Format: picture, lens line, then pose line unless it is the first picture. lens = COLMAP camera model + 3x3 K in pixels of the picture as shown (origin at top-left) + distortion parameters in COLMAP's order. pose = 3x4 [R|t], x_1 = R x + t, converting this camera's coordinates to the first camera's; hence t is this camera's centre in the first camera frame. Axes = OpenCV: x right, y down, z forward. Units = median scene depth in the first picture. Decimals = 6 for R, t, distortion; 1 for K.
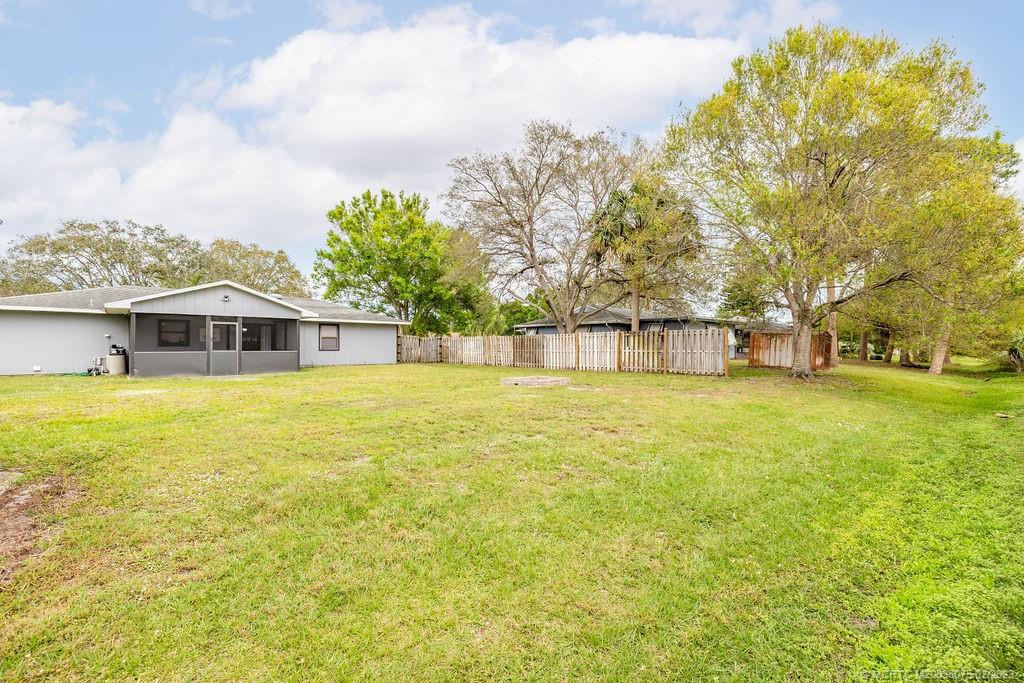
lens RADIAL K [[427.4, 0, 510.1], [0, 427.4, 343.9], [0, 0, 1]] dist [0.001191, -0.000342]
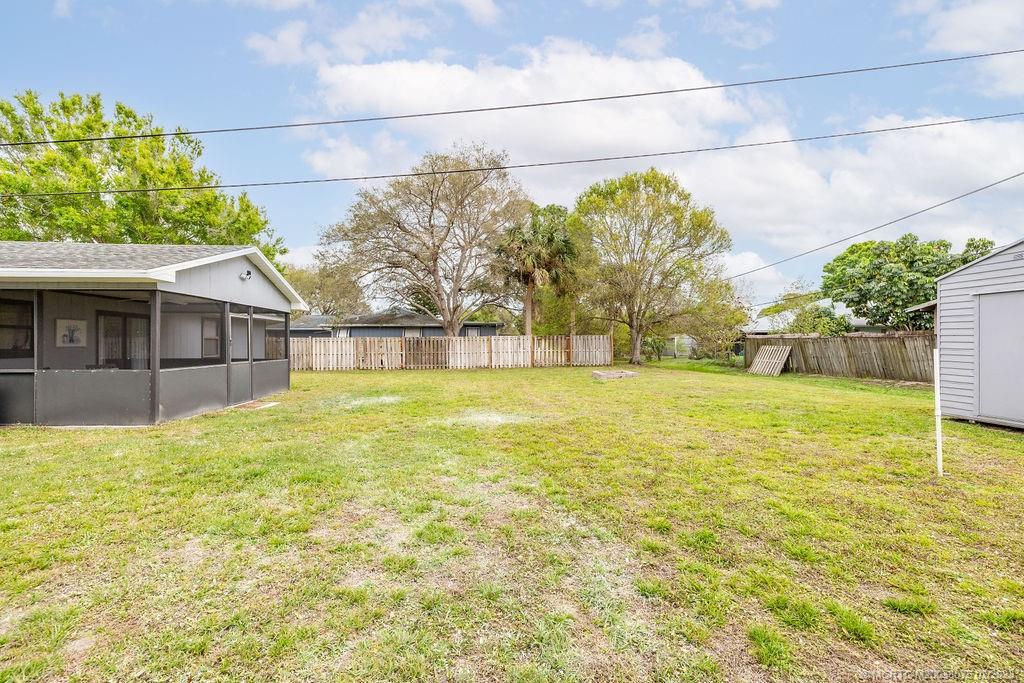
lens RADIAL K [[427.4, 0, 510.1], [0, 427.4, 343.9], [0, 0, 1]] dist [0.001191, -0.000342]
pose [[0.605836, -0.004184, 0.795578, -0.794752], [0.002641, 0.999991, 0.003248, -0.008728], [-0.795585, 0.000134, 0.605842, 0.284810]]
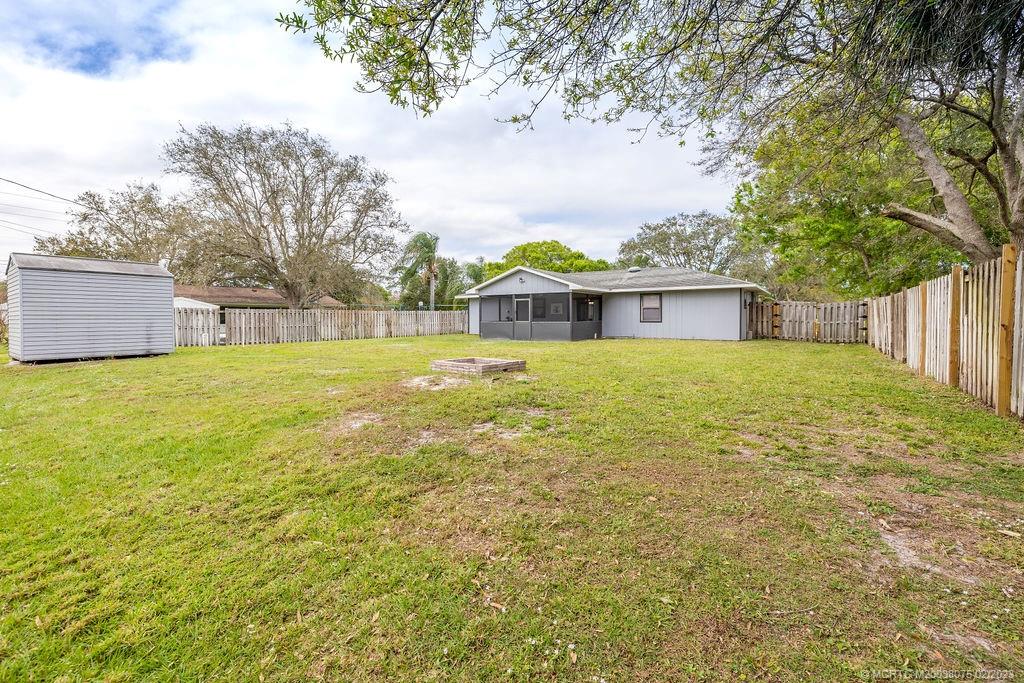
lens RADIAL K [[434.3, 0, 506.8], [0, 434.3, 338.0], [0, 0, 1]] dist [0.009846, 0.000041]
pose [[0.212636, 0.046260, -0.976036, 0.526731], [0.006230, 0.998794, 0.048696, 0.002358], [0.977112, -0.016436, 0.212092, 0.583684]]
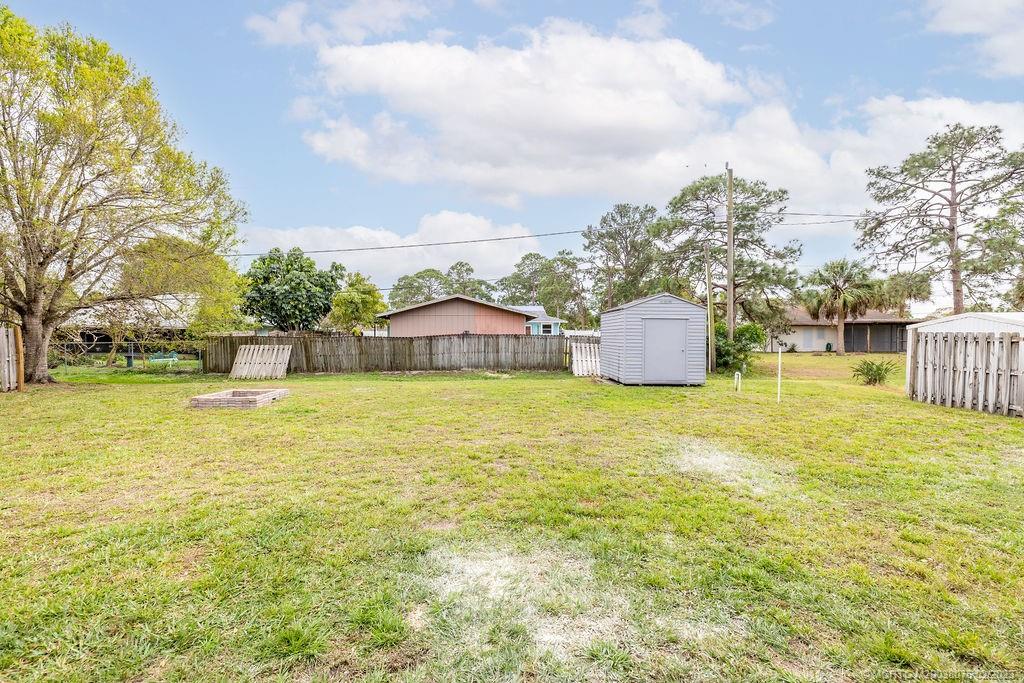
lens RADIAL K [[434.3, 0, 506.8], [0, 434.3, 338.0], [0, 0, 1]] dist [0.009846, 0.000041]
pose [[-0.759653, -0.001030, 0.650328, -0.571366], [-0.000183, 0.999999, 0.001370, -0.017063], [-0.650329, 0.000922, -0.759652, 0.854613]]
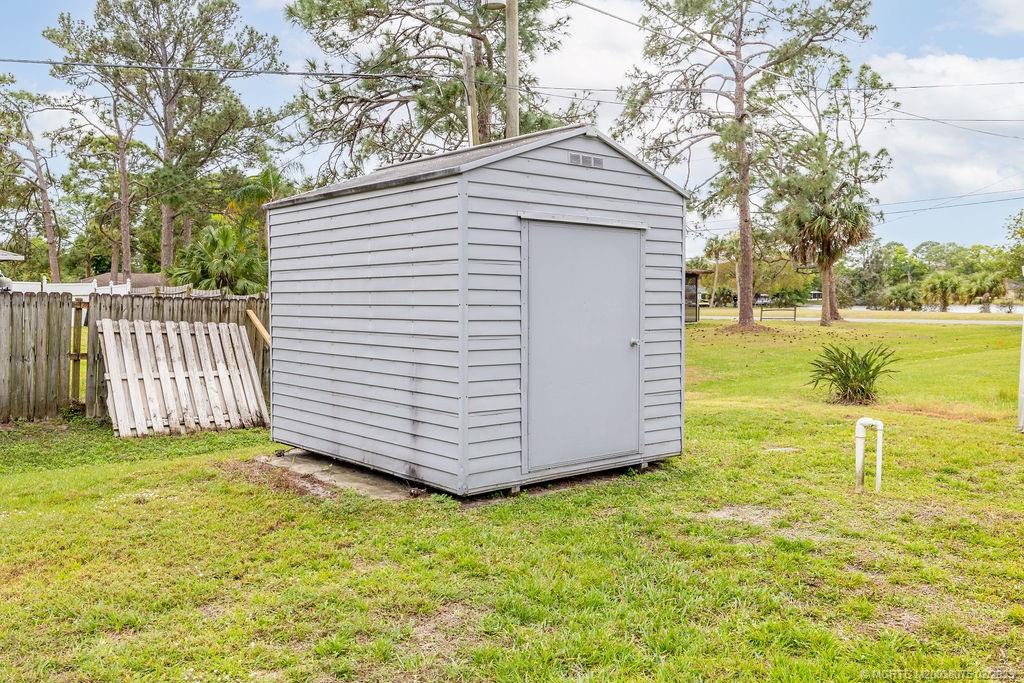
lens RADIAL K [[849.6, 0, 512.0], [0, 849.6, 341.5], [0, 0, 1]] dist [-0.008499, -0.006488]
pose [[-0.999896, 0.006043, 0.013067, -0.287966], [0.006715, 0.998626, 0.051976, -0.017257], [-0.012735, 0.052058, -0.998563, 0.522488]]
